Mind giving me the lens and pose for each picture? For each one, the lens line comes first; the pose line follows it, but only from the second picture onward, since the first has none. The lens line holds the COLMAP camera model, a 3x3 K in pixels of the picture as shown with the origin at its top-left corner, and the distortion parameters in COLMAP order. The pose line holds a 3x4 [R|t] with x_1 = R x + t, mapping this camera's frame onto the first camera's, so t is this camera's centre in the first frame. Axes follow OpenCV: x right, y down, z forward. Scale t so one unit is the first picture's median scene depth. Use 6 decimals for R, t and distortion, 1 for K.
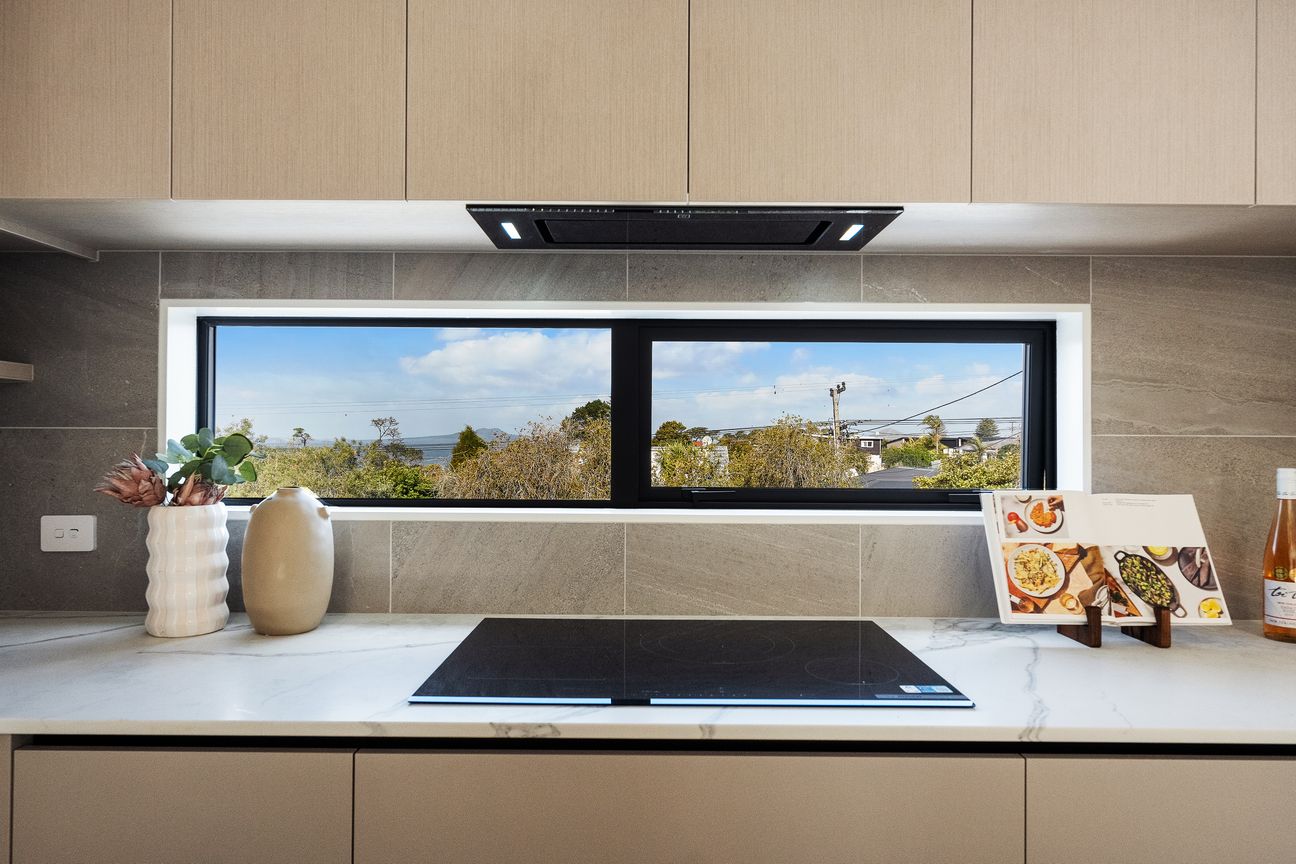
lens RADIAL K [[795.8, 0, 648.0], [0, 795.8, 432.0], [0, 0, 1]] dist [-0.002079, -0.000194]
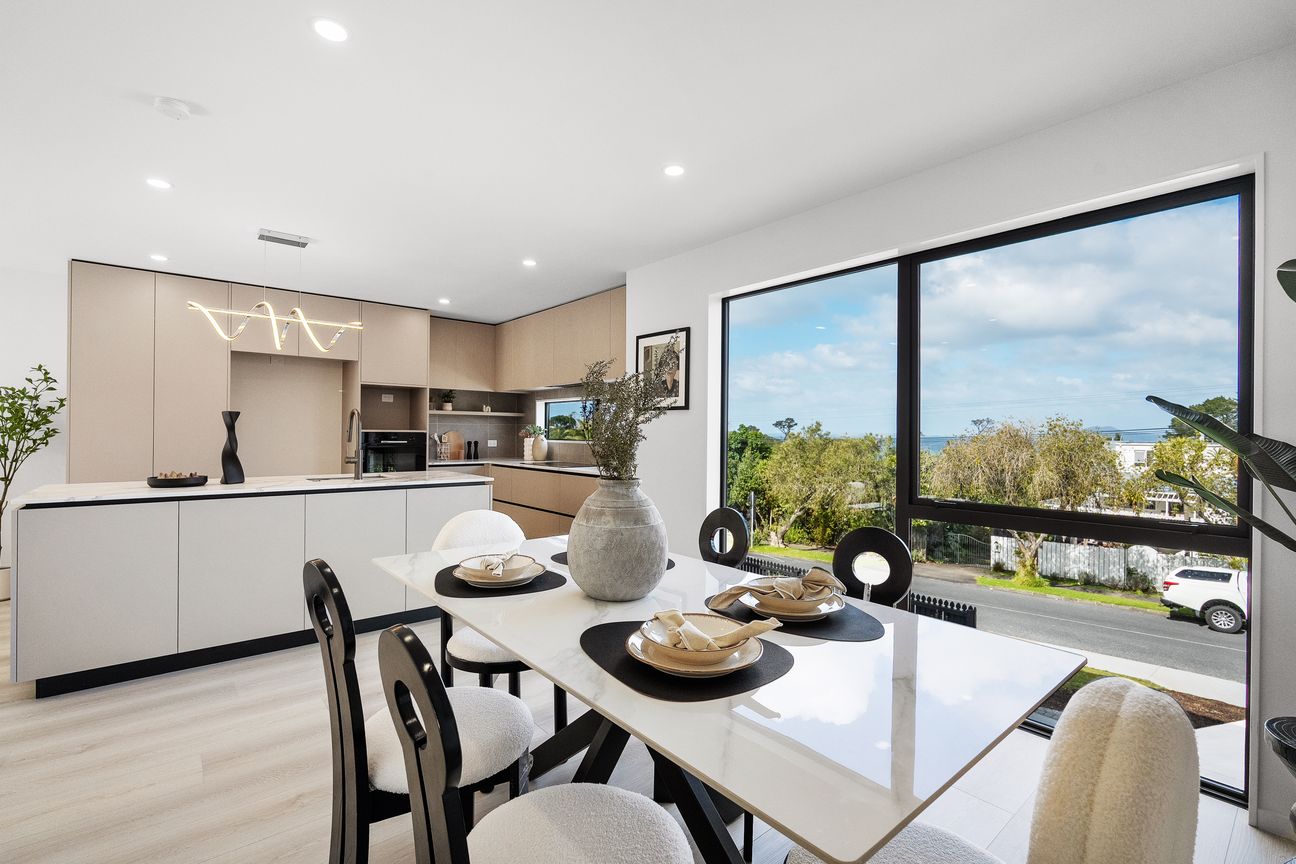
lens RADIAL K [[578.6, 0, 645.8], [0, 578.6, 430.5], [0, 0, 1]] dist [-0.001865, -0.000261]
pose [[0.648301, -0.003537, -0.761376, 3.048851], [0.003842, 0.999992, -0.001374, 0.046783], [0.761374, -0.002034, 0.648309, -1.021194]]
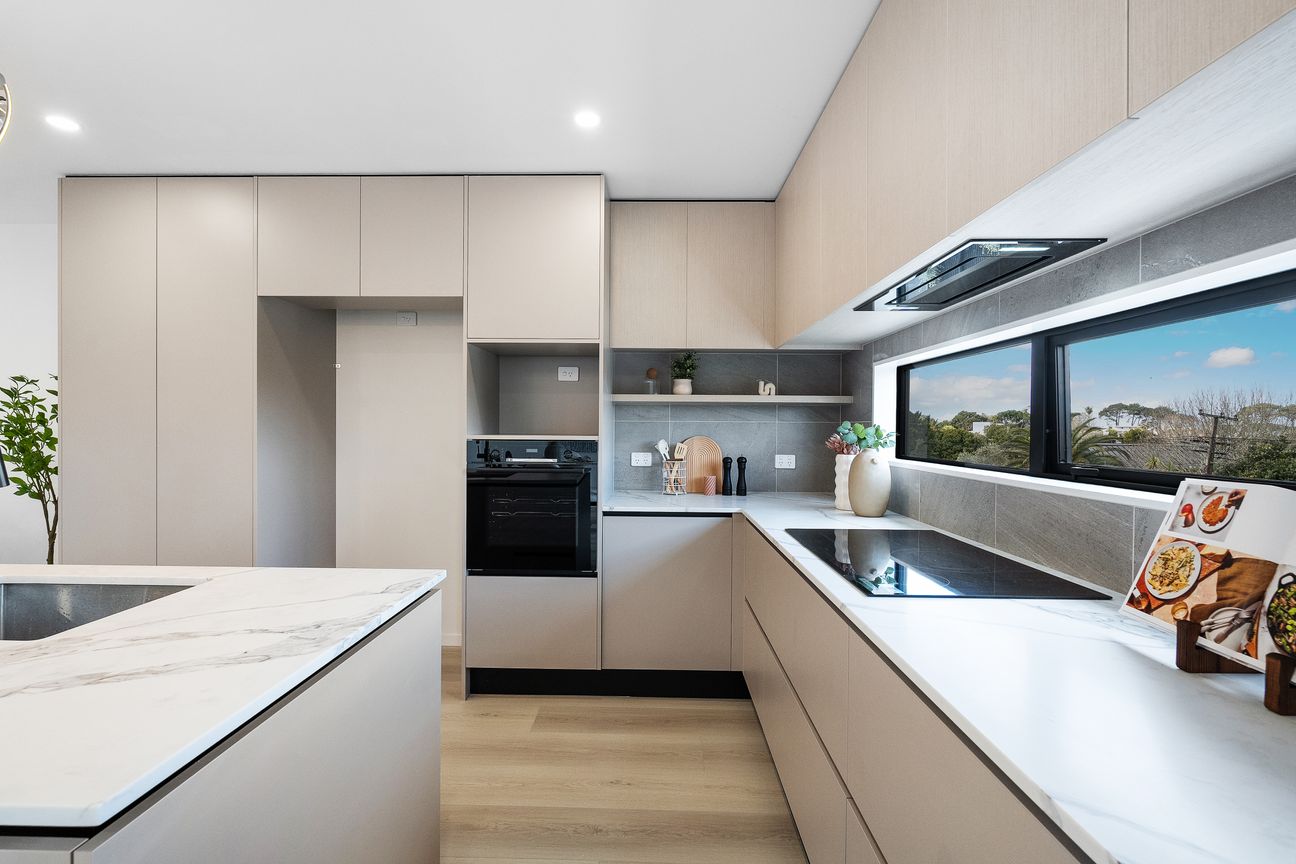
lens RADIAL K [[578.6, 0, 645.8], [0, 578.6, 430.5], [0, 0, 1]] dist [-0.001865, -0.000261]
pose [[-0.005326, 0.000149, -0.999986, 1.080099], [0.002651, 0.999996, 0.000135, 0.020386], [0.999982, -0.002650, -0.005327, 0.418200]]
